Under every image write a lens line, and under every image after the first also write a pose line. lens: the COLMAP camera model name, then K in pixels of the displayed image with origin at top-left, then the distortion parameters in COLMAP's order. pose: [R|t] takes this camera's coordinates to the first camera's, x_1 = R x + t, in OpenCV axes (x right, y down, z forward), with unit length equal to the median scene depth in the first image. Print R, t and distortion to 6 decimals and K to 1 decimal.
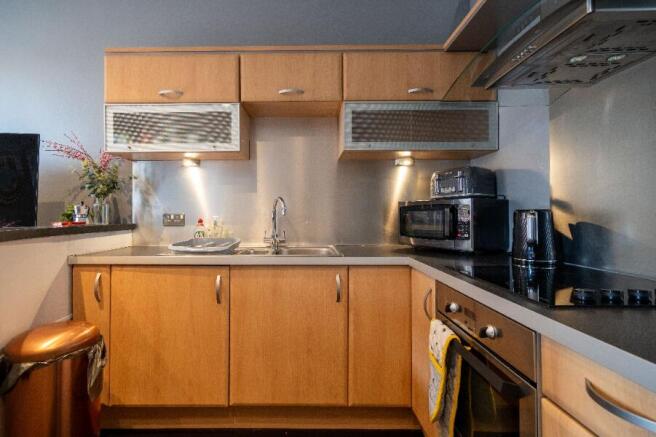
lens RADIAL K [[312.1, 0, 328.0], [0, 312.1, 218.5], [0, 0, 1]] dist [-0.000309, 0.000252]
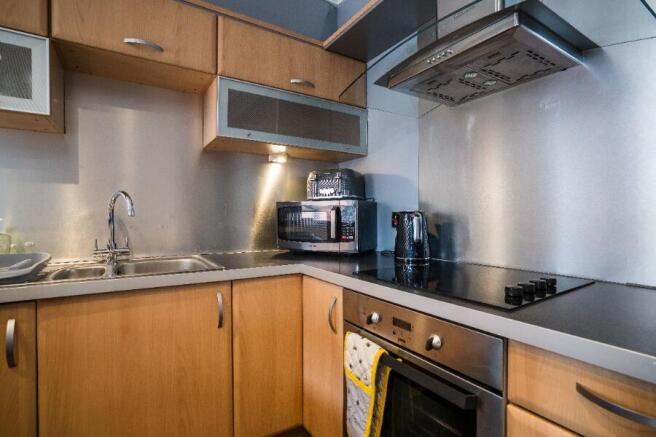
lens RADIAL K [[302.3, 0, 328.7], [0, 302.3, 223.4], [0, 0, 1]] dist [-0.050940, 0.018189]
pose [[0.860370, -0.010180, 0.509569, -0.102033], [0.005287, 0.999925, 0.011049, -0.000548], [-0.509643, -0.006812, 0.860359, 0.203652]]
